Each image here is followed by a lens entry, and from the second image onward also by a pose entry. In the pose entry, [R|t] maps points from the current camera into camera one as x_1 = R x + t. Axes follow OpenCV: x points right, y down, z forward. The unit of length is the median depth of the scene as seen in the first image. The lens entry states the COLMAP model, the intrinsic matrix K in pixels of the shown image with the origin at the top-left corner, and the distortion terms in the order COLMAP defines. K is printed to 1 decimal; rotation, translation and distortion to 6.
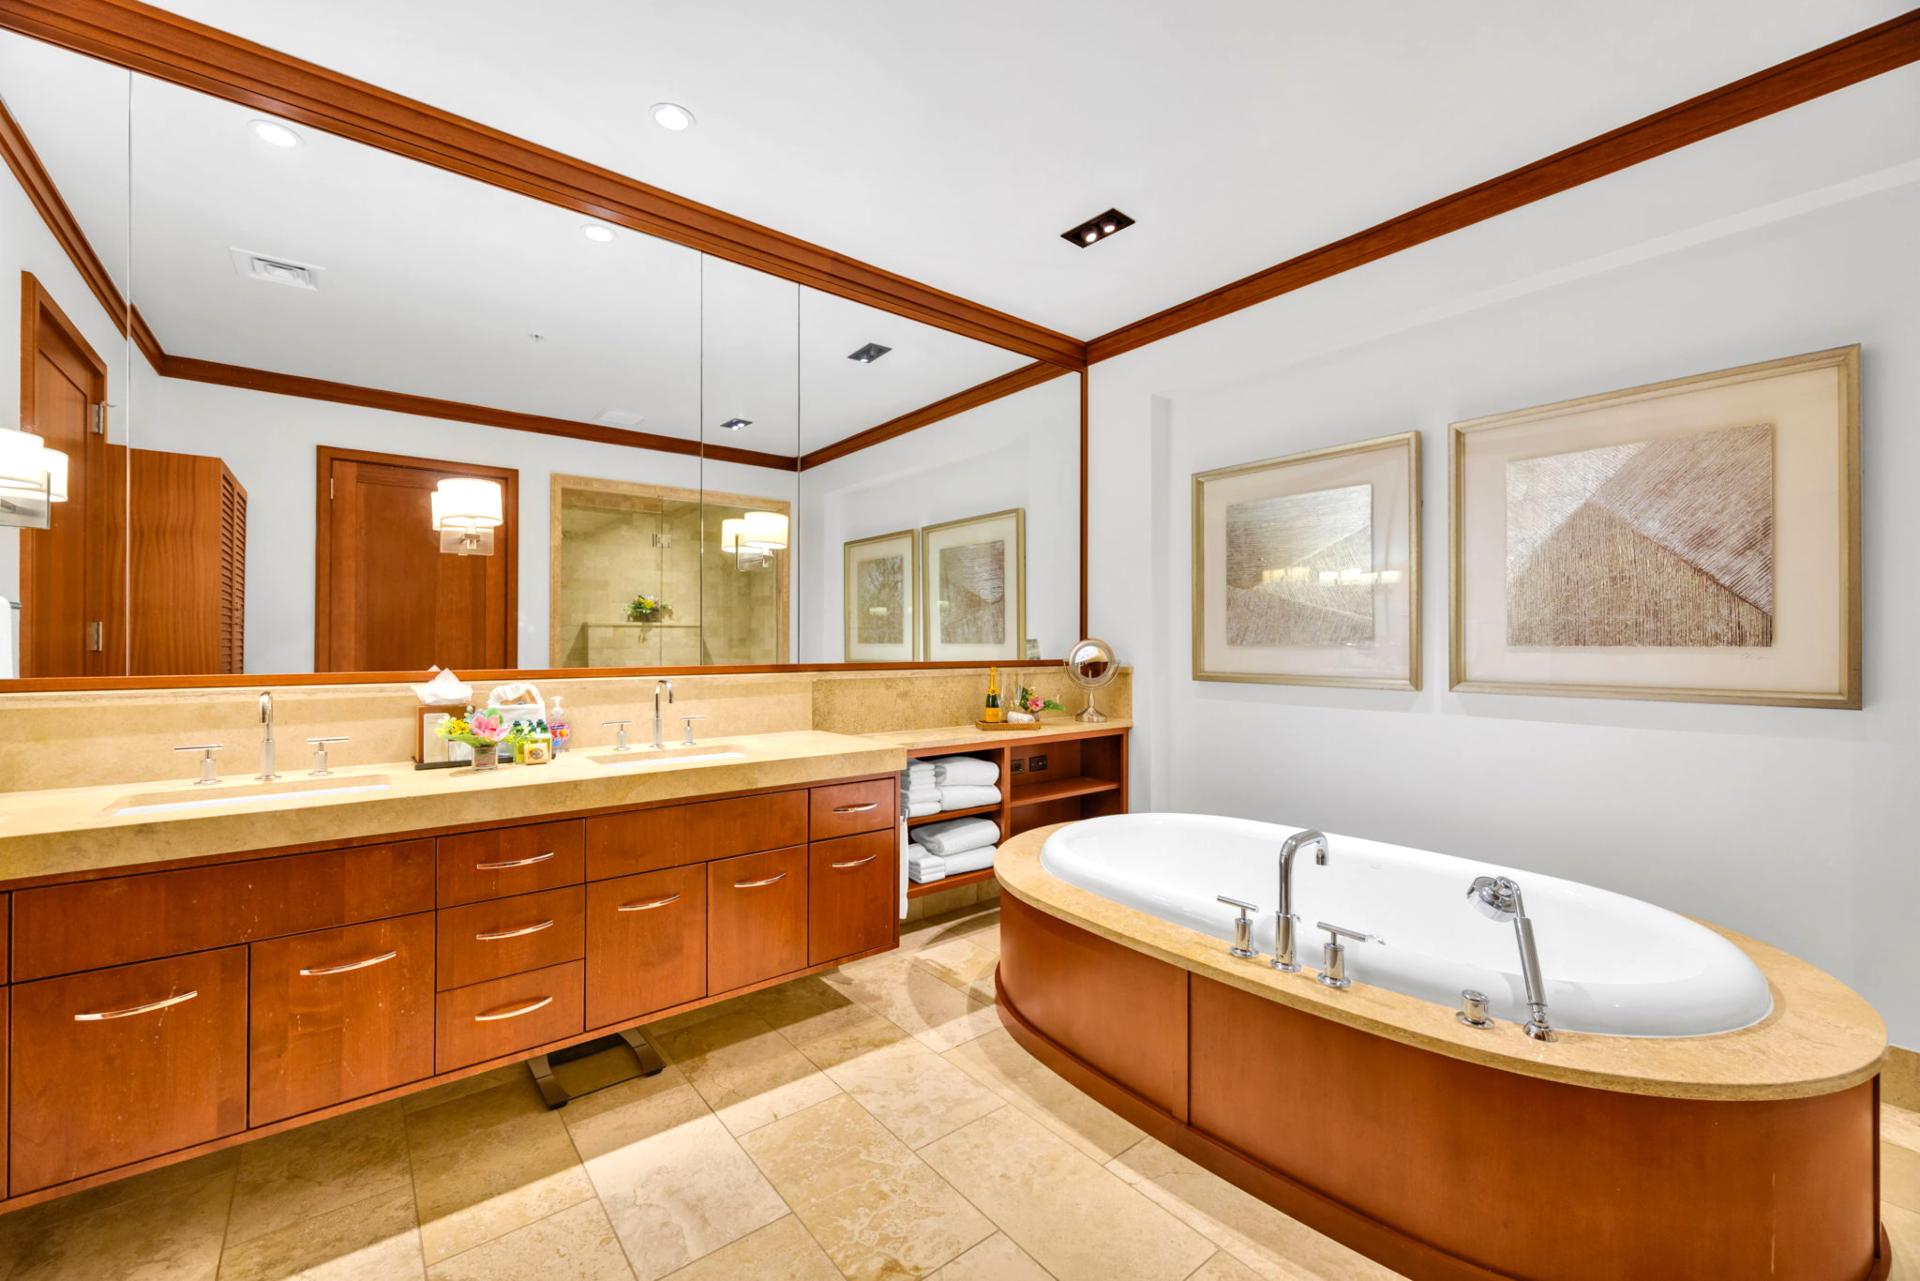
lens RADIAL K [[786.2, 0, 961.9], [0, 786.2, 632.5], [0, 0, 1]] dist [0.000266, 0.000119]
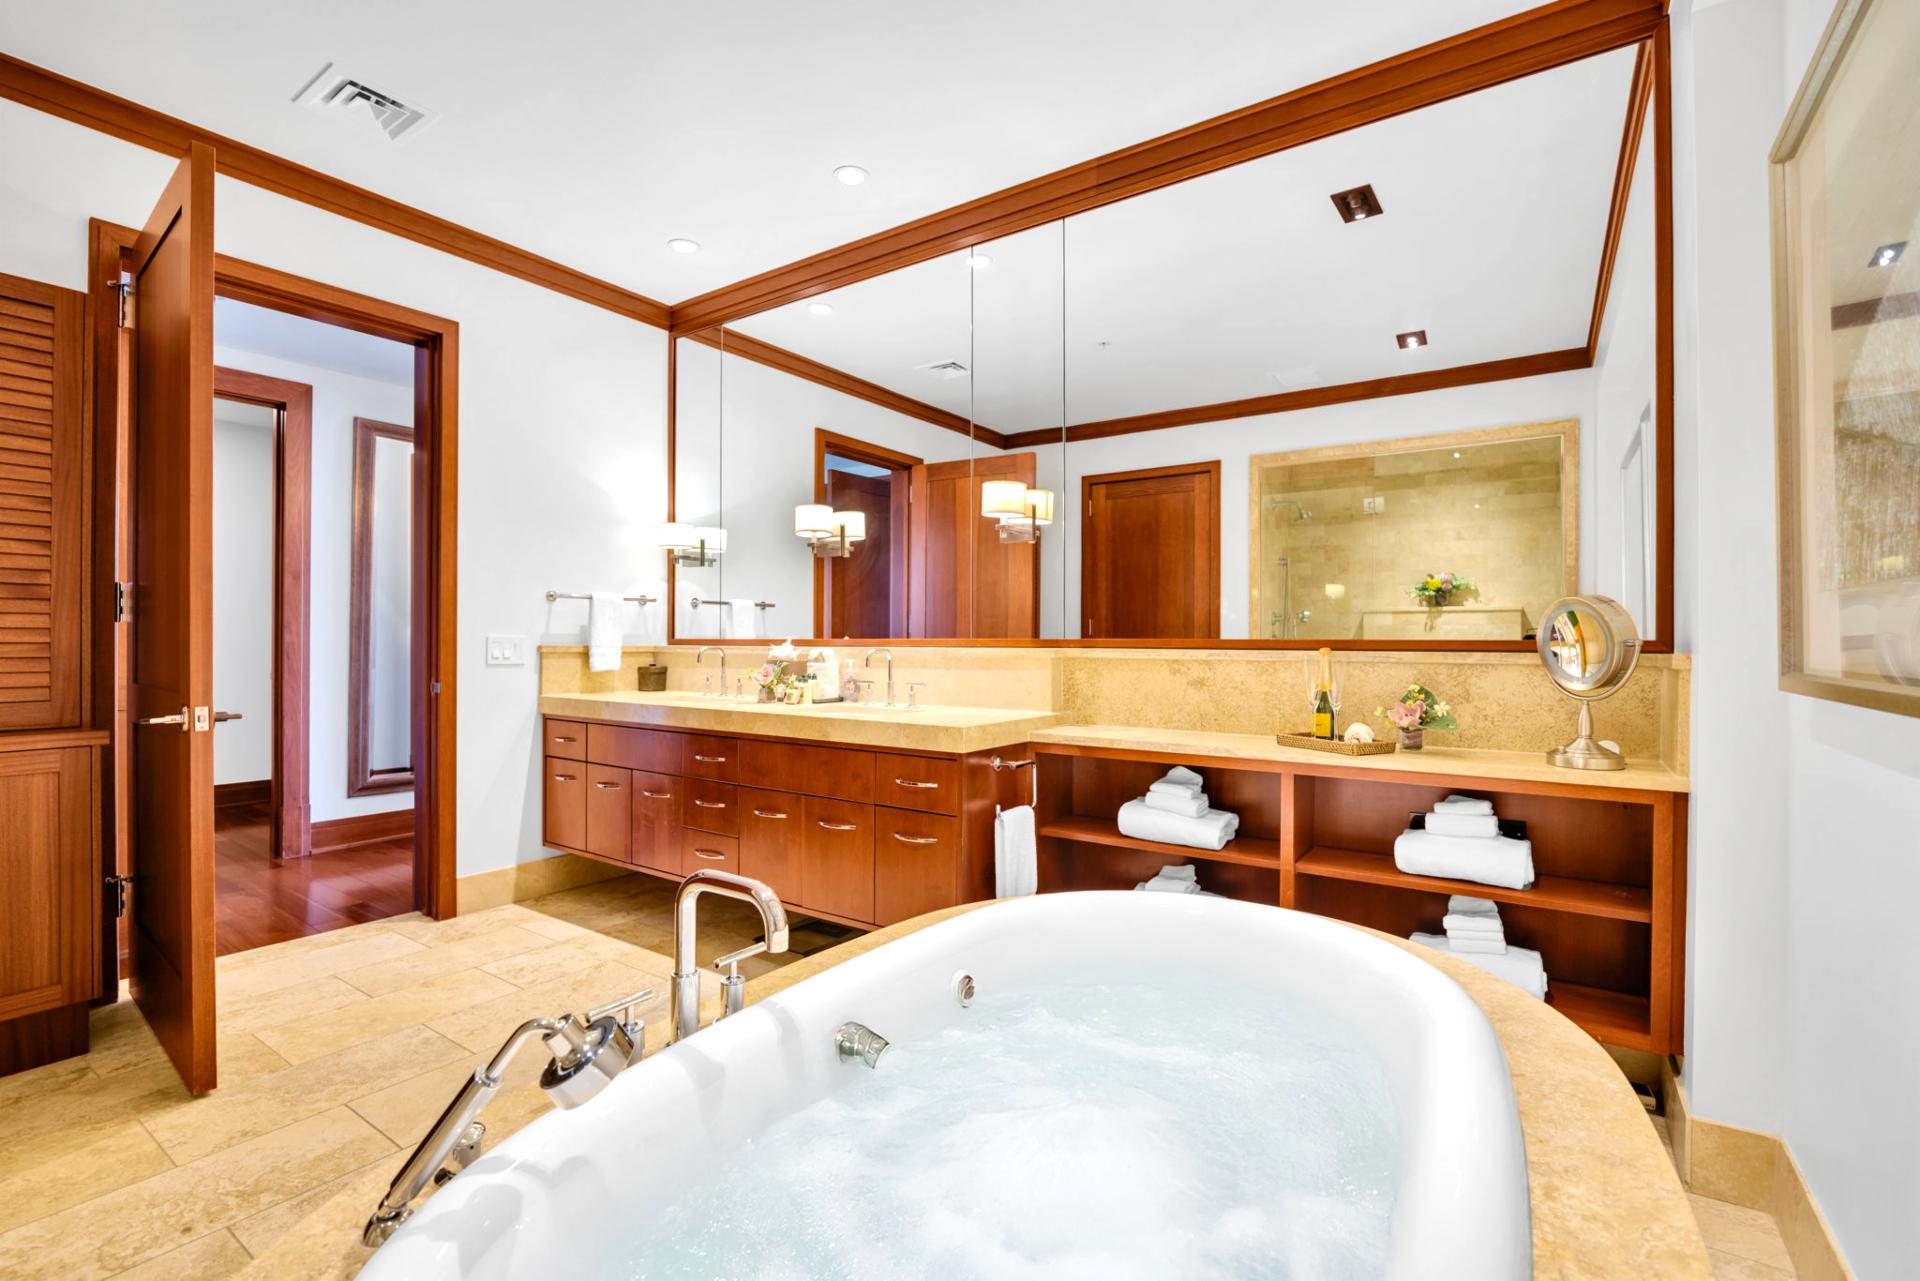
lens RADIAL K [[873.1, 0, 951.4], [0, 873.1, 644.1], [0, 0, 1]] dist [-0.002896, 0.000033]
pose [[0.281175, 0.002657, -0.959653, 0.643867], [0.007759, 0.999957, 0.005042, 0.035133], [0.959625, -0.008864, 0.281142, 0.528151]]
